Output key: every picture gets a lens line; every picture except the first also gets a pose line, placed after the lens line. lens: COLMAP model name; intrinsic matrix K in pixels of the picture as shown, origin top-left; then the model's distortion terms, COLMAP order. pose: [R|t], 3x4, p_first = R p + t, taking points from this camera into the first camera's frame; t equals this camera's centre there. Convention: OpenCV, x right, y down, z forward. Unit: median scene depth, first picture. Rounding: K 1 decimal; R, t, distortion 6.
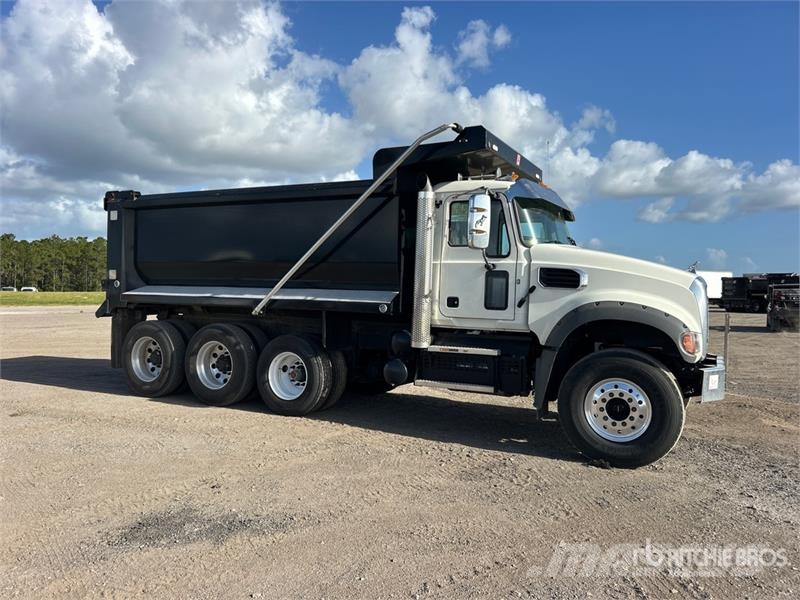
lens RADIAL K [[633.9, 0, 400.0], [0, 633.9, 300.0], [0, 0, 1]] dist [0.002225, -0.000283]
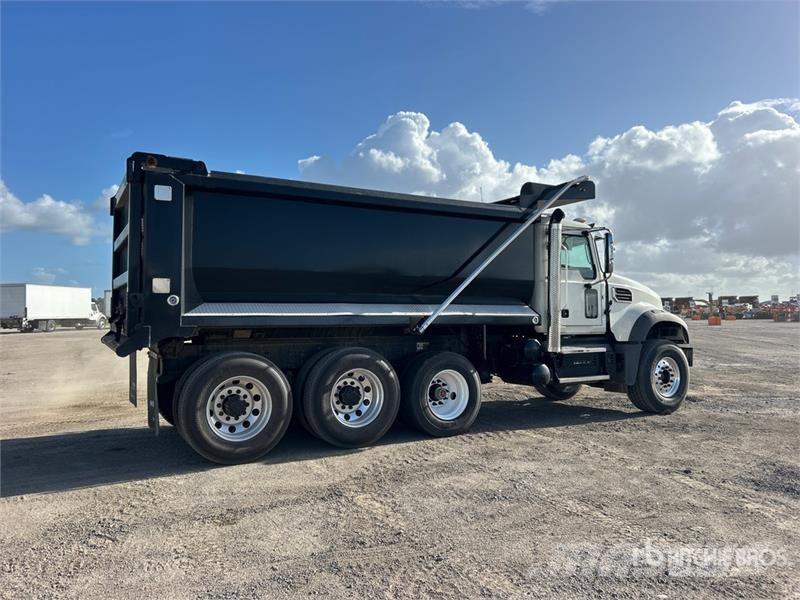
lens RADIAL K [[598.5, 0, 391.9], [0, 598.5, 297.6], [0, 0, 1]] dist [0.044470, -0.000747]
pose [[0.525423, -0.007596, 0.850807, -1.079207], [0.014661, 0.999893, -0.000127, -0.031932], [-0.850715, 0.012541, 0.525478, 0.636674]]
